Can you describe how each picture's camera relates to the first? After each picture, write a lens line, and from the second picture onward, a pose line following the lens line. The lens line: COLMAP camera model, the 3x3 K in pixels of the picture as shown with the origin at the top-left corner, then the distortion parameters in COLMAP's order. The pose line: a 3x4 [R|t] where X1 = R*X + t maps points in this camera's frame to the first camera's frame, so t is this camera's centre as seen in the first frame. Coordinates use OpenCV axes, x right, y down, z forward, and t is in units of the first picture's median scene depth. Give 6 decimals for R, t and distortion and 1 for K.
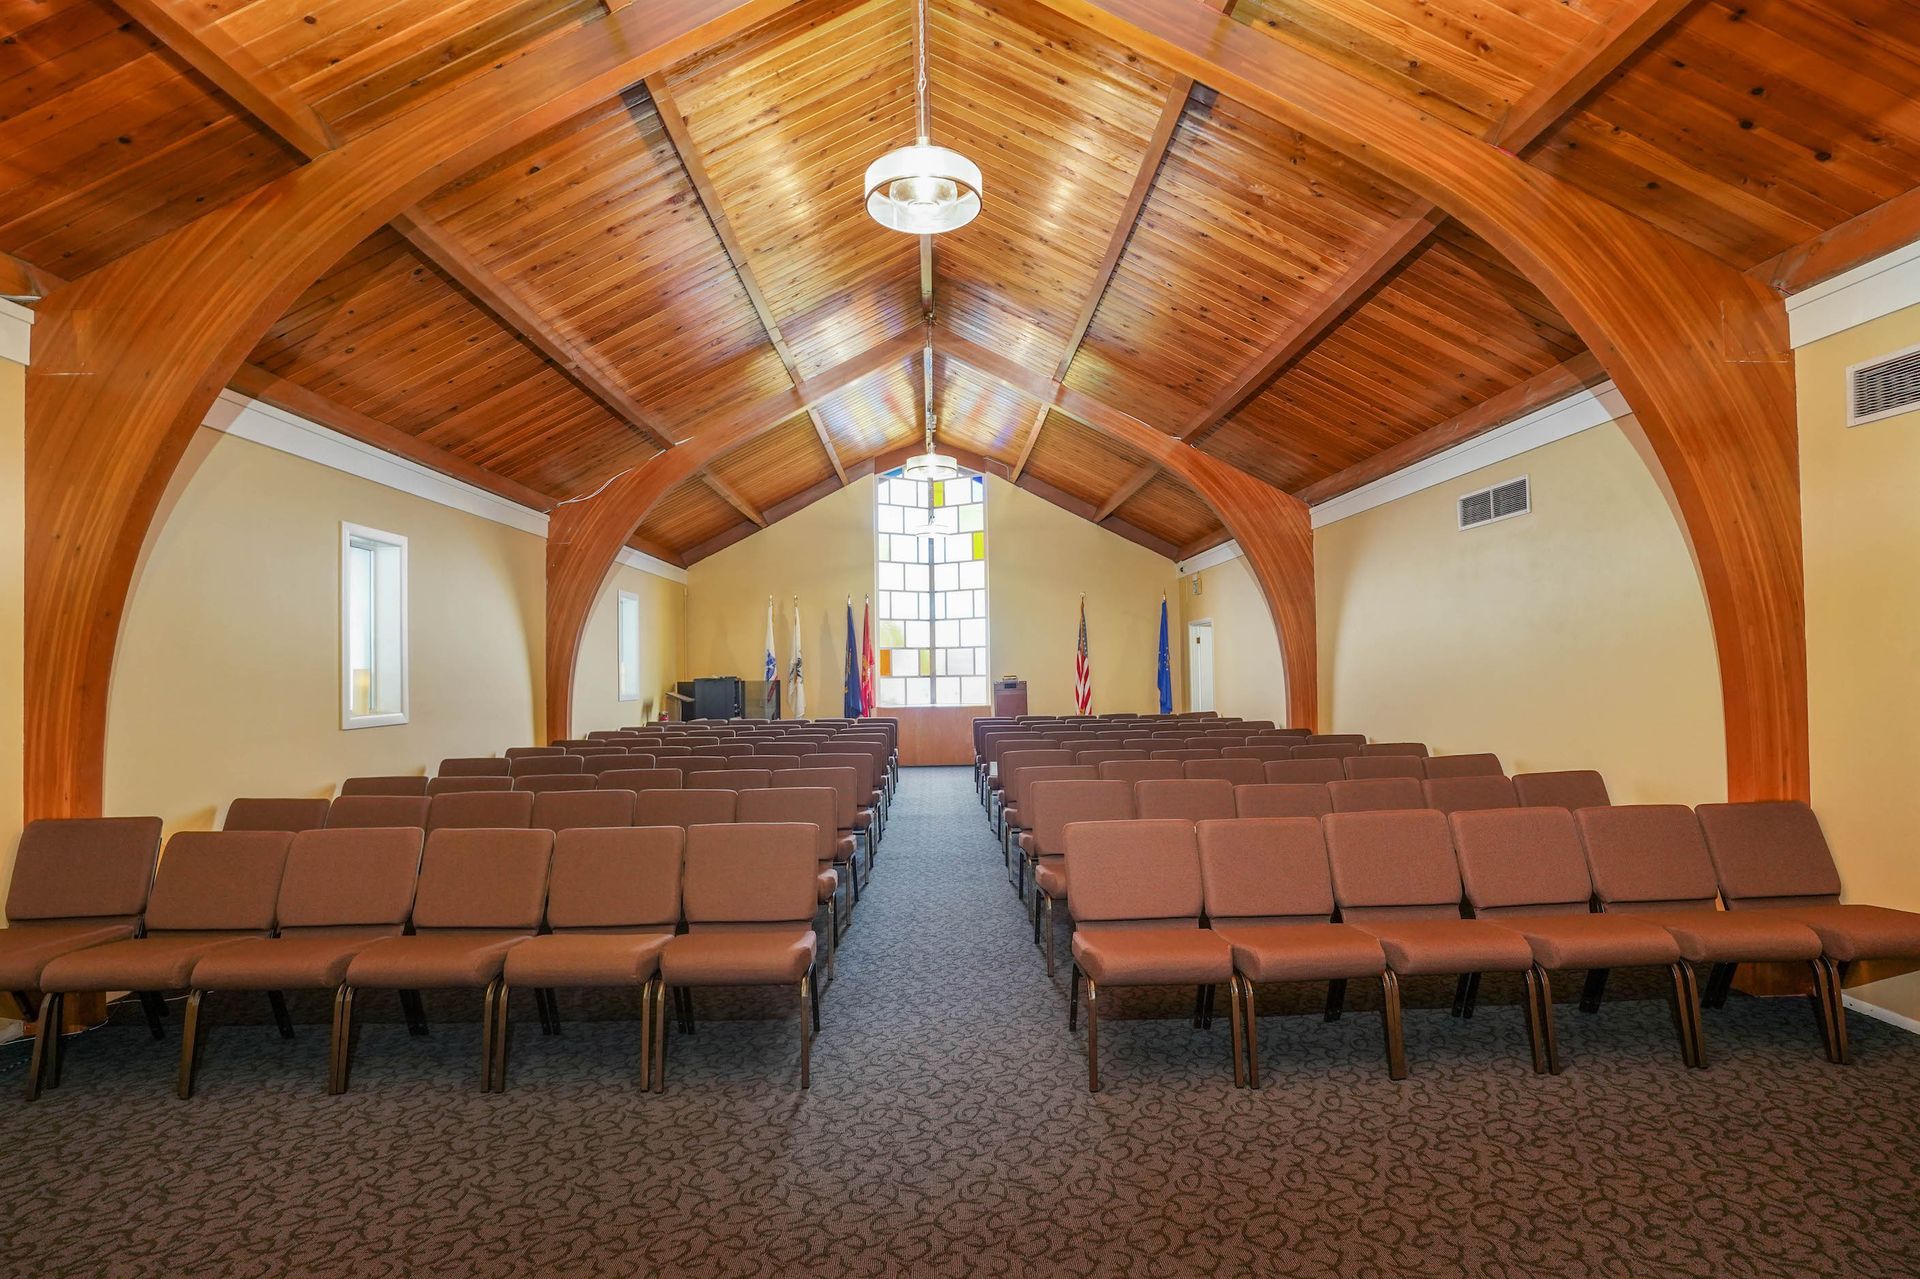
lens RADIAL K [[969.2, 0, 965.4], [0, 969.2, 635.0], [0, 0, 1]] dist [-0.010364, 0.000298]
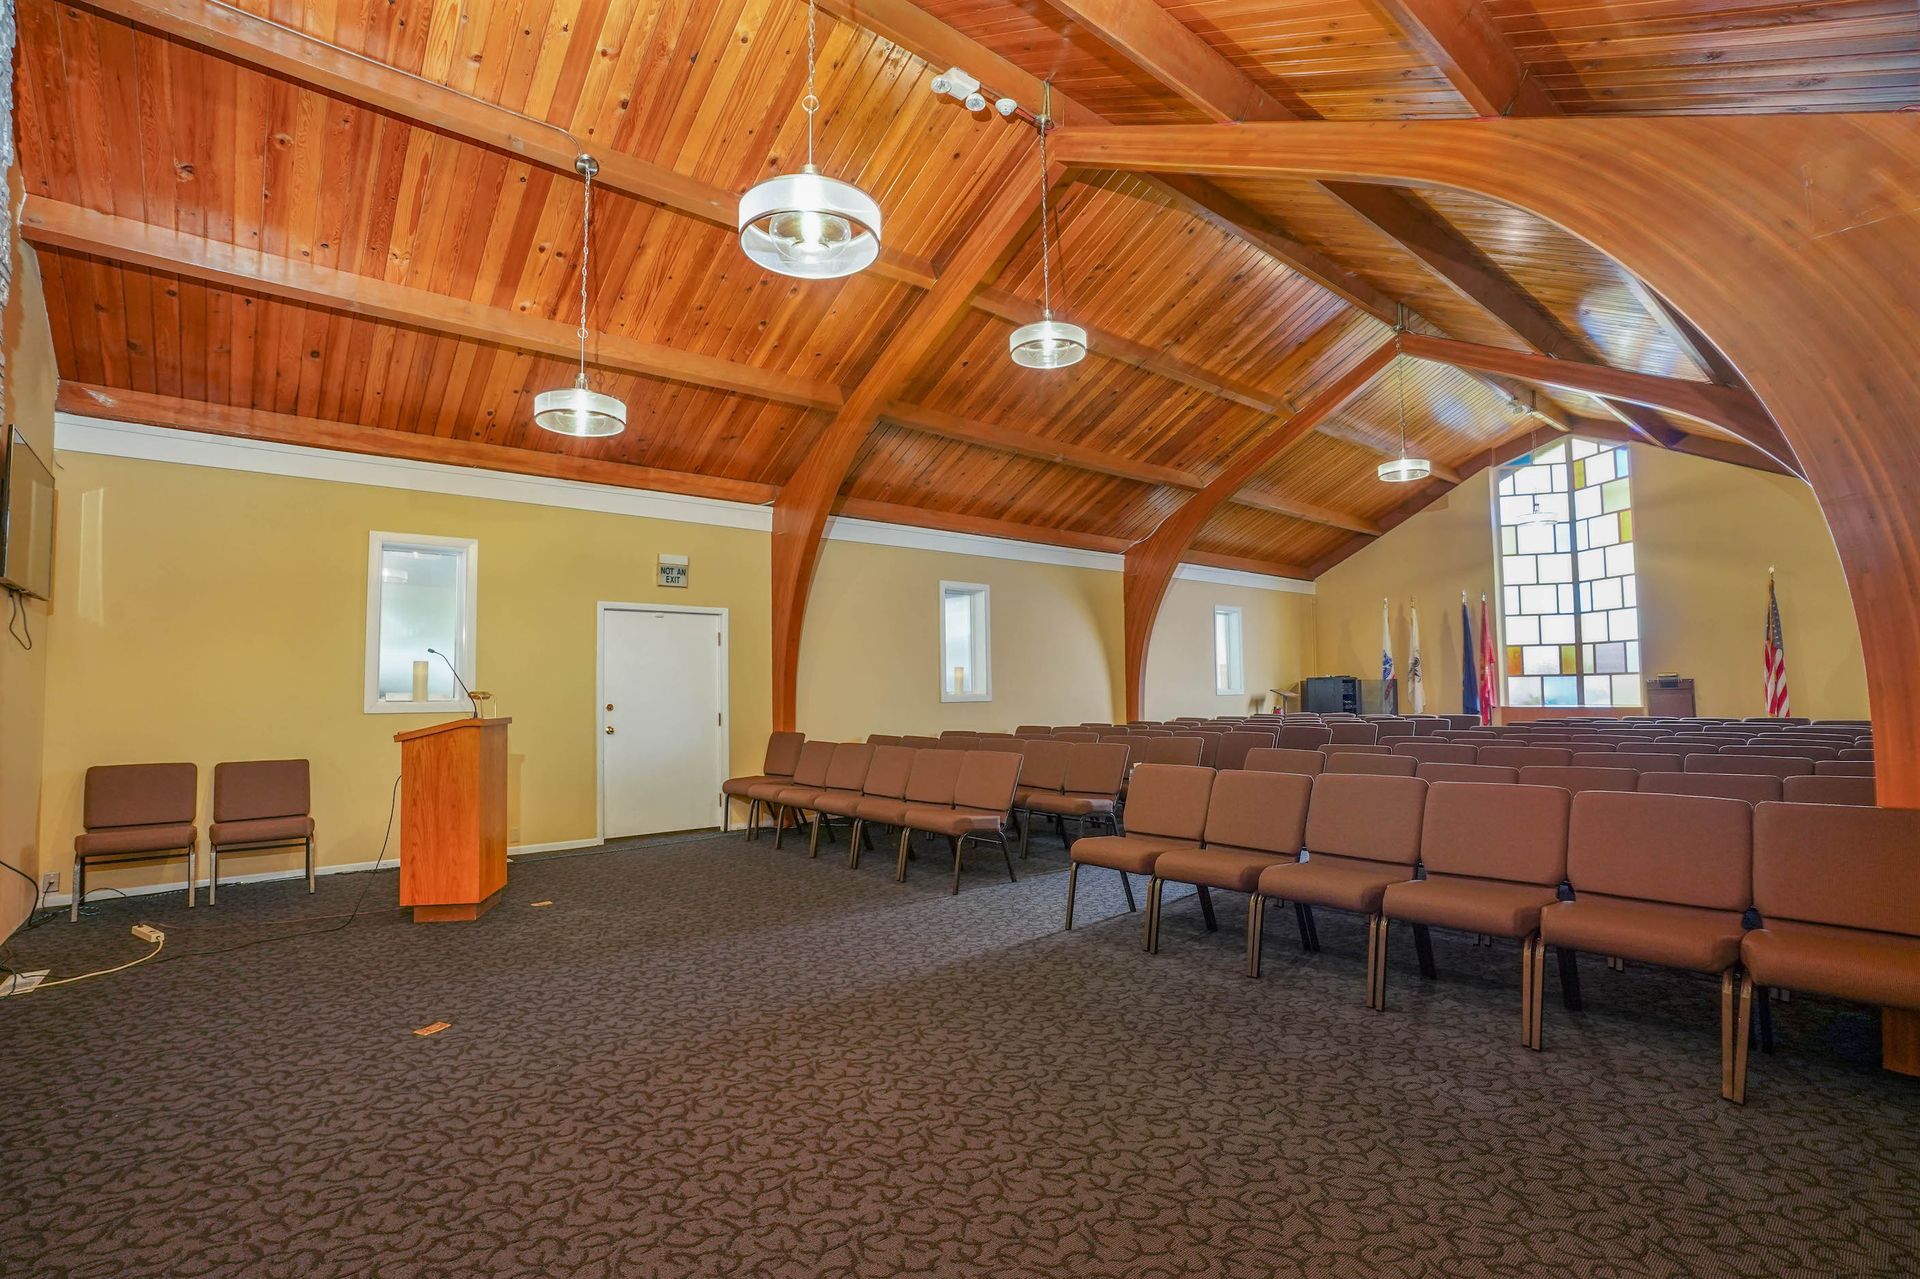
lens RADIAL K [[965.8, 0, 960.0], [0, 965.8, 639.5], [0, 0, 1]] dist [-0.011902, 0.000652]
pose [[0.606955, -0.038584, -0.793799, 0.996177], [0.030661, 0.999214, -0.025125, 0.042861], [0.794144, -0.009089, 0.607661, -0.034907]]
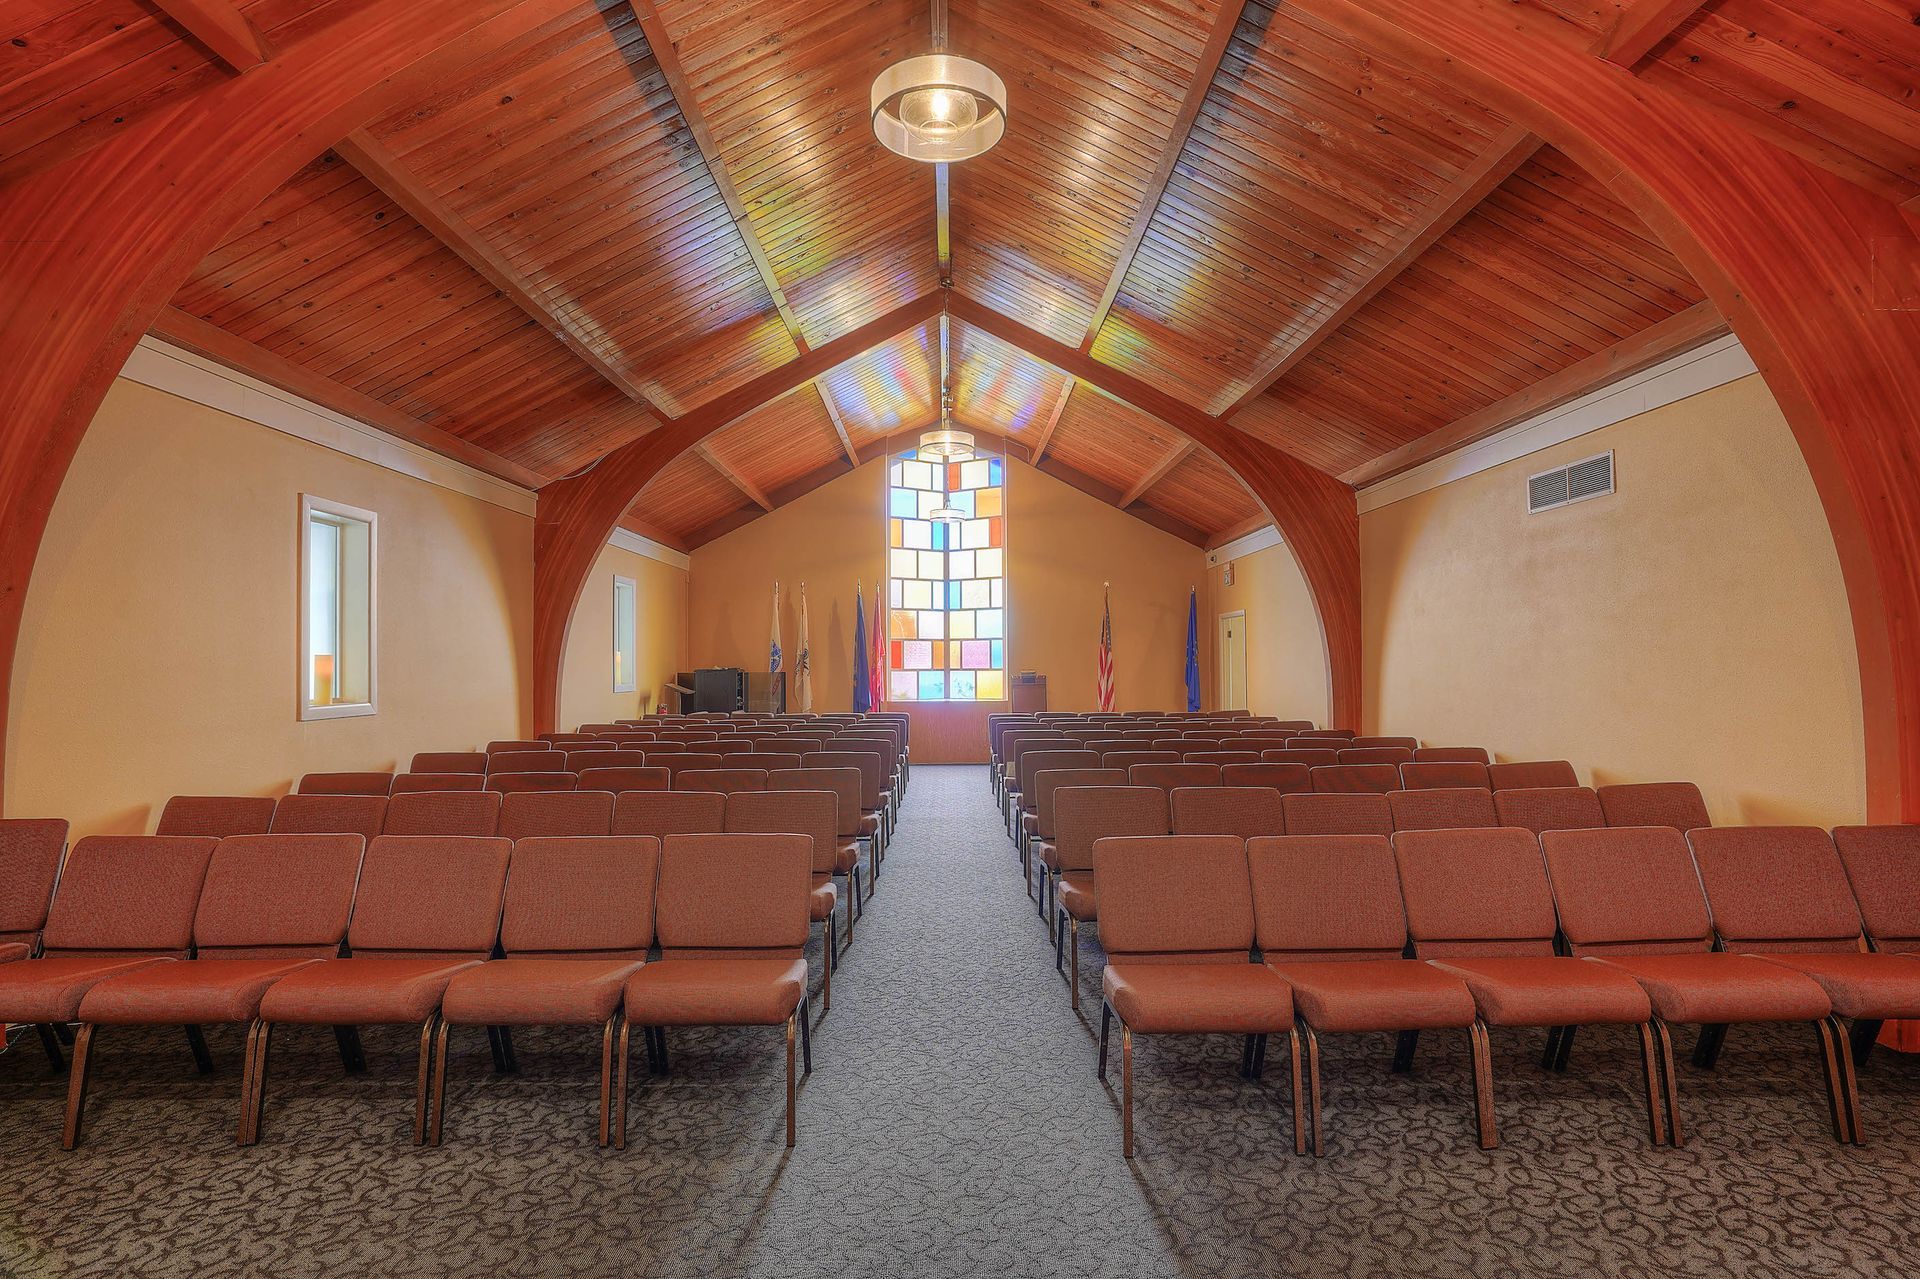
lens RADIAL K [[994.5, 0, 962.9], [0, 994.5, 642.9], [0, 0, 1]] dist [0.002856, 0.000633]
pose [[0.999783, 0.009685, -0.018439, -0.000715], [-0.009413, 0.999846, 0.014804, 0.005714], [0.018580, -0.014627, 0.999720, 0.087940]]
